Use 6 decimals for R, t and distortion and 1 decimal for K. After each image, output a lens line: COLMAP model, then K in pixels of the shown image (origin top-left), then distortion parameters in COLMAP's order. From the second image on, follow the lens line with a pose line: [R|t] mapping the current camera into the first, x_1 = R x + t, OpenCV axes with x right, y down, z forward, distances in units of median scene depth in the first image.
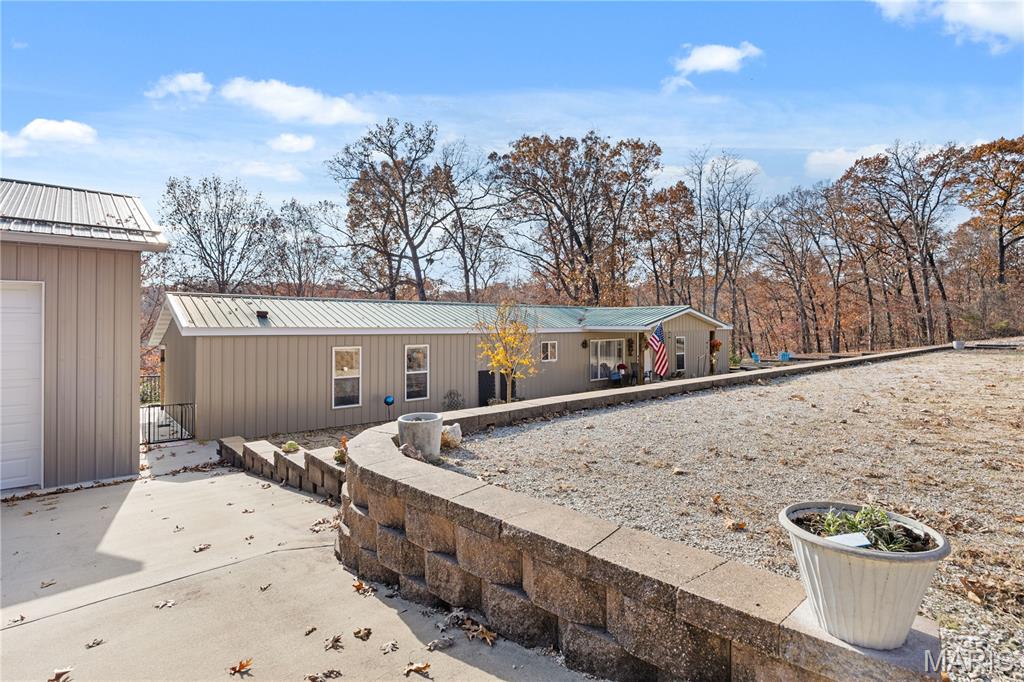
lens RADIAL K [[496.4, 0, 515.6], [0, 496.4, 335.7], [0, 0, 1]] dist [-0.008532, 0.000053]
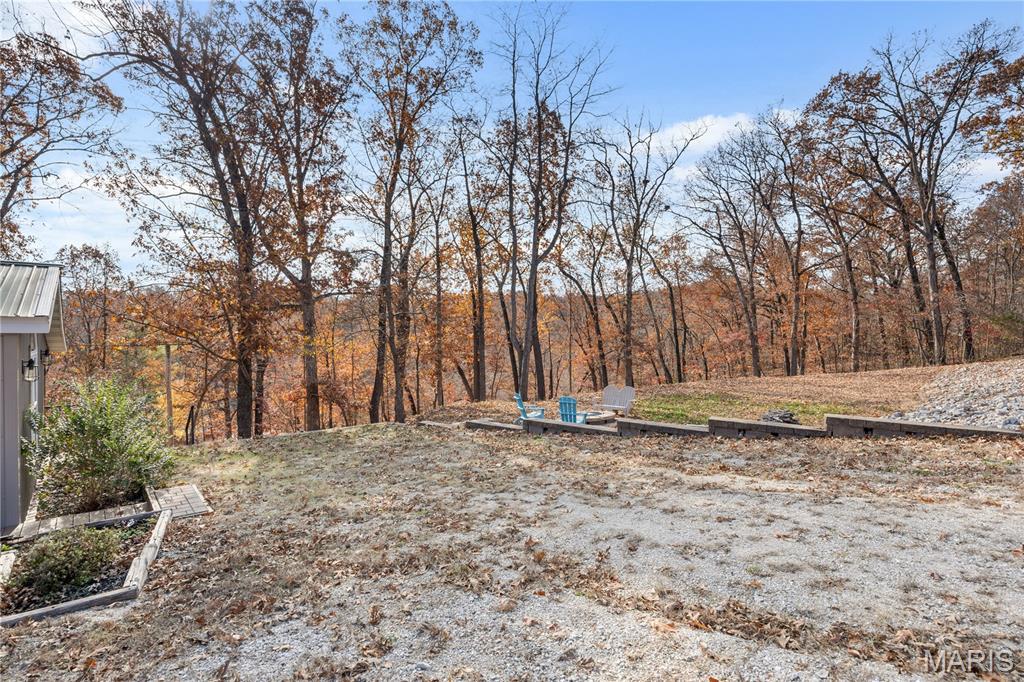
lens RADIAL K [[507.4, 0, 515.5], [0, 507.4, 335.5], [0, 0, 1]] dist [-0.006592, -0.000943]
pose [[0.999788, 0.019720, 0.005906, 0.276053], [-0.019683, 0.999787, -0.006230, -0.001097], [-0.006027, 0.006112, 0.999963, 0.334209]]
